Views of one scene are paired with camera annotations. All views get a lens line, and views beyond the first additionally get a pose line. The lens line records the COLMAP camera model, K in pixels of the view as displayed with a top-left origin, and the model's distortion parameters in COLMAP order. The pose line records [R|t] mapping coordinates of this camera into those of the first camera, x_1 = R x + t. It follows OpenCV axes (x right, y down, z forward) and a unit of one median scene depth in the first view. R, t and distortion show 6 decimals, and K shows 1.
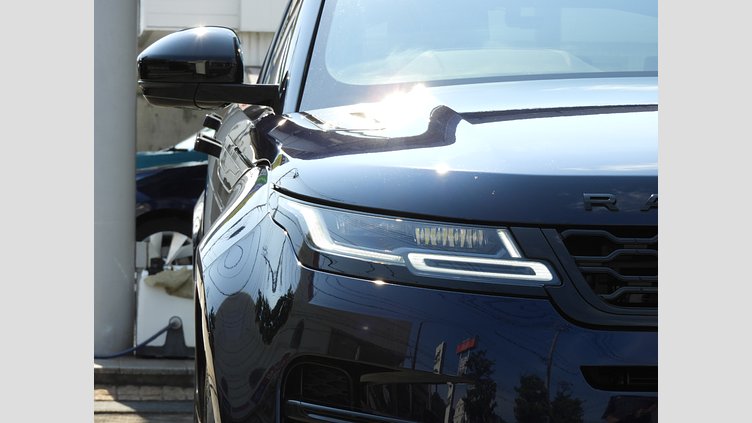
lens RADIAL K [[3647.6, 0, 375.9], [0, 3647.6, 212.1], [0, 0, 1]] dist [-1.751809, 0.000000]
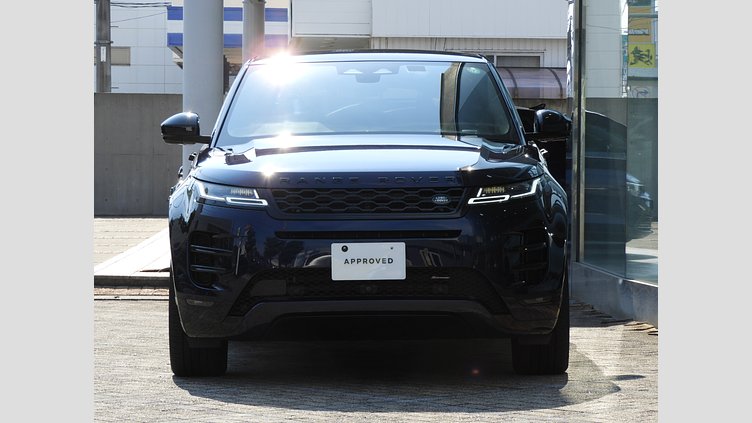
lens RADIAL K [[3647.6, 0, 377.5], [0, 3647.6, 211.3], [0, 0, 1]] dist [-1.751809, 0.000000]
pose [[0.998549, -0.002359, -0.053804, 0.302035], [0.002689, 0.999978, 0.006055, 0.004699], [0.053789, -0.006190, 0.998533, -2.086727]]
